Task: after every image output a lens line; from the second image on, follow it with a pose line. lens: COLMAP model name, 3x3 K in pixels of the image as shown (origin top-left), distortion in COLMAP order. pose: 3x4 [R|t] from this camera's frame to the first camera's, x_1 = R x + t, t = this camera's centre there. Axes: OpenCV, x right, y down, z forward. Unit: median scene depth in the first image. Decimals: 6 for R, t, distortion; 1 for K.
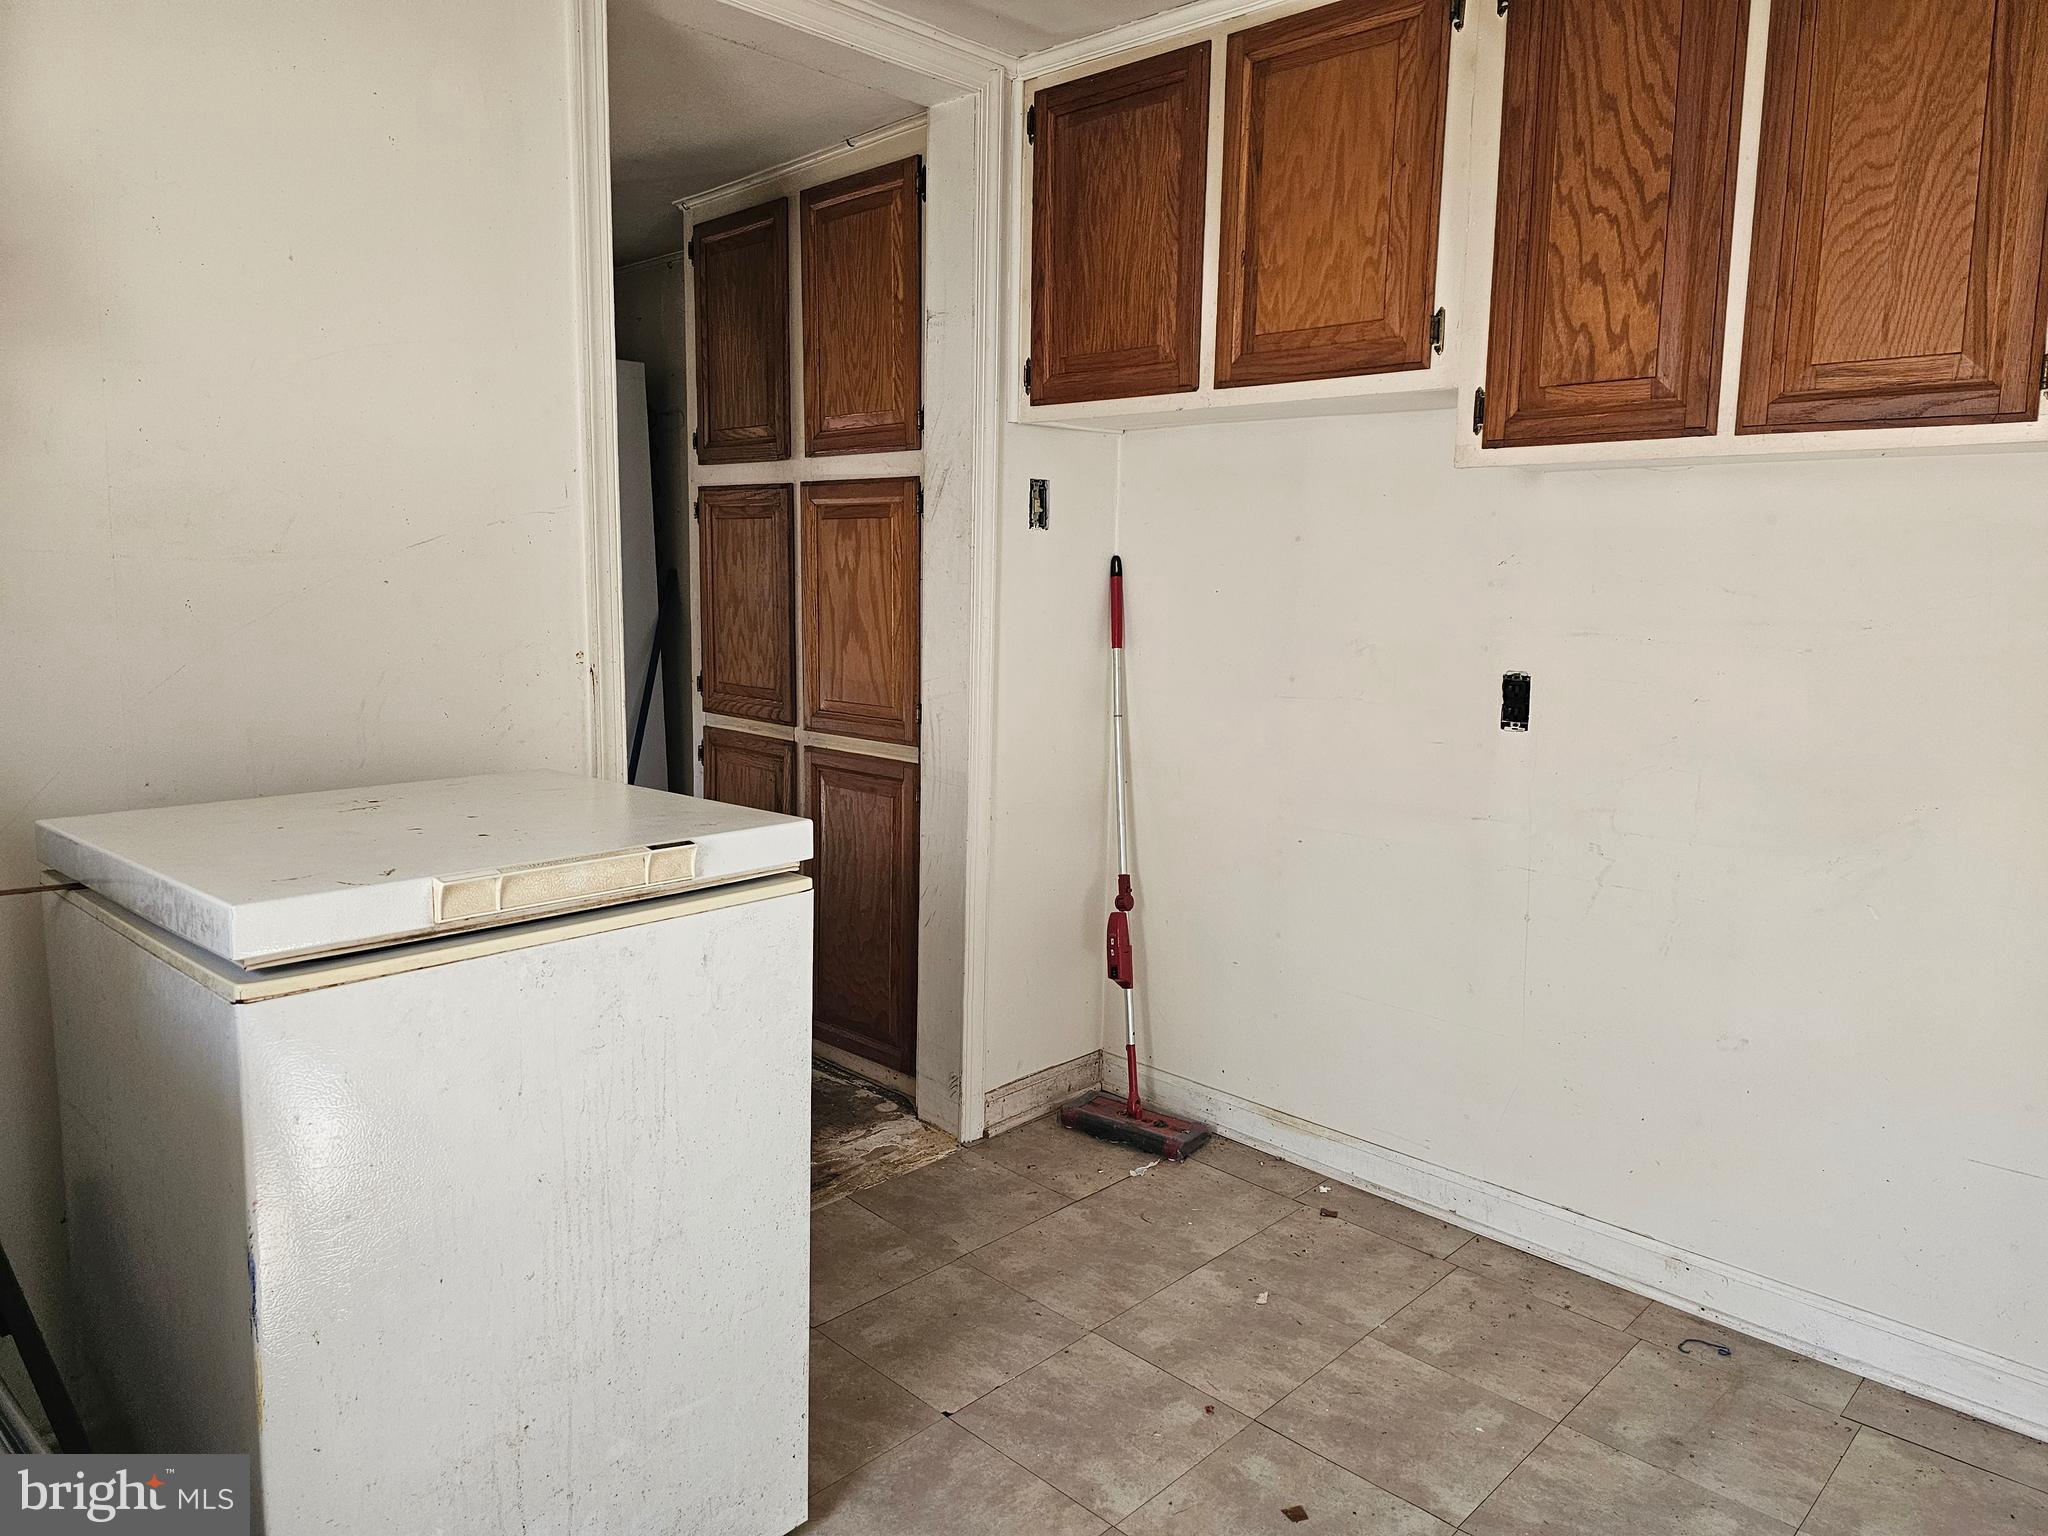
lens RADIAL K [[1378.4, 0, 1025.5], [0, 1378.4, 751.7], [0, 0, 1]] dist [0.063286, -0.053774]
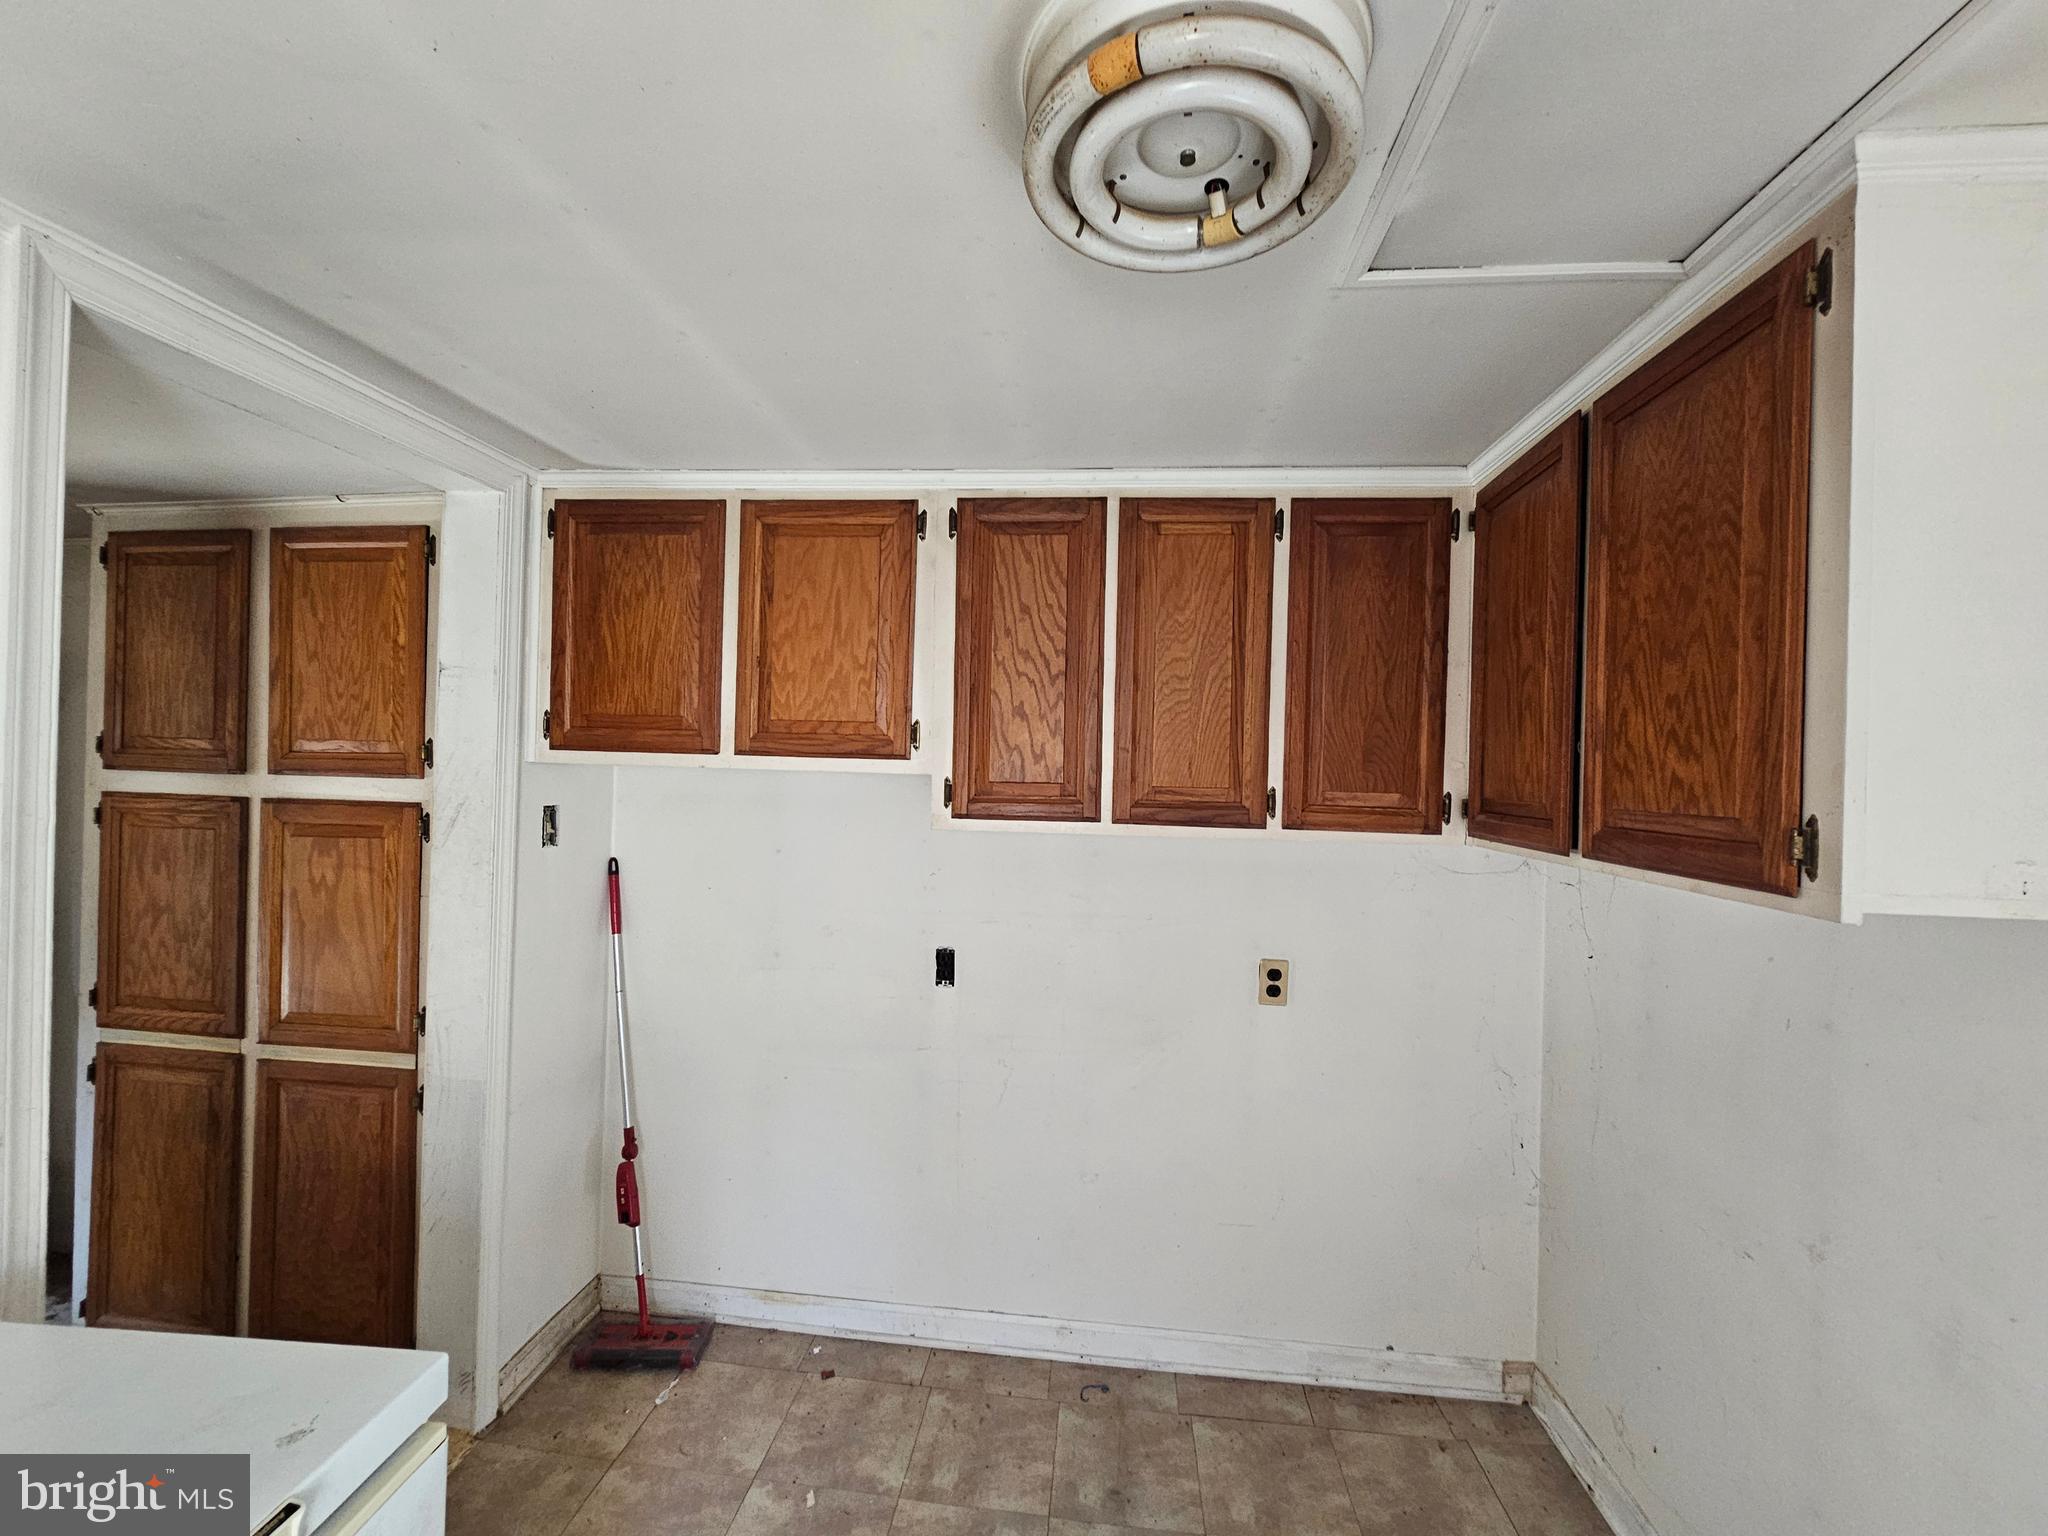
lens RADIAL K [[838.8, 0, 1027.0], [0, 838.8, 766.5], [0, 0, 1]] dist [-0.003270, 0.000793]
pose [[0.786837, 0.001212, 0.617160, -0.121172], [0.068674, 0.993616, -0.089505, -0.151999], [-0.613328, 0.112809, 0.781730, 0.210959]]
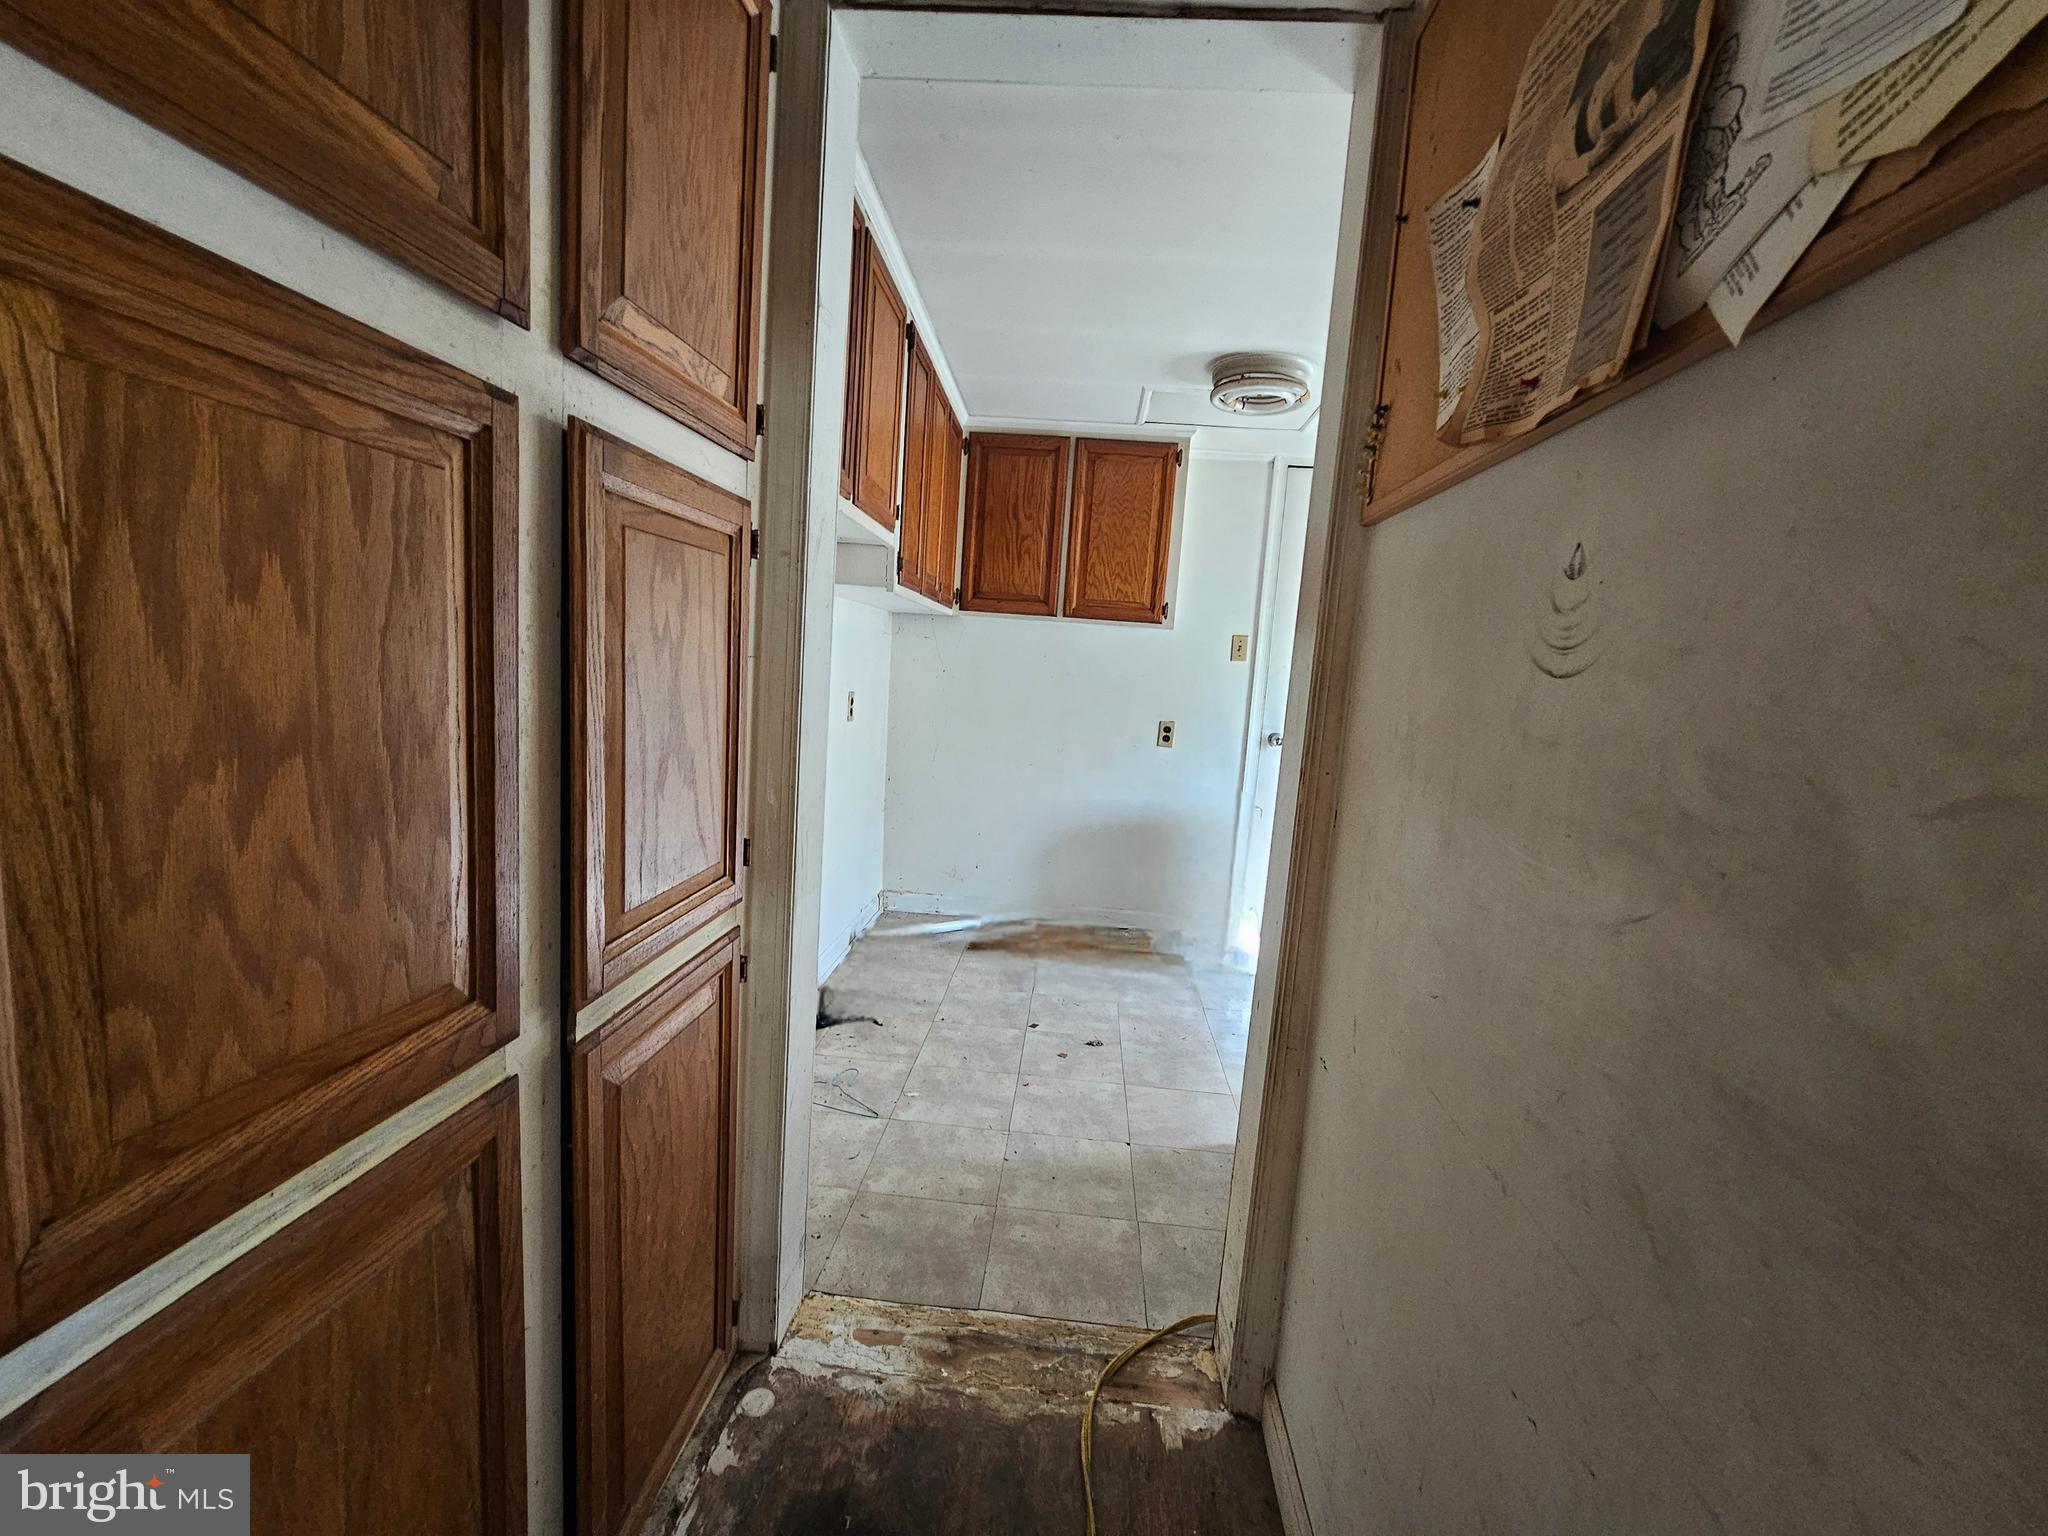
lens RADIAL K [[838.8, 0, 1031.8], [0, 838.8, 774.8], [0, 0, 1]] dist [-0.003270, 0.000793]
pose [[-0.645575, -0.160495, 0.746642, -0.542700], [0.019899, 0.973801, 0.226530, -0.178951], [-0.763438, 0.161100, -0.625467, 1.307119]]
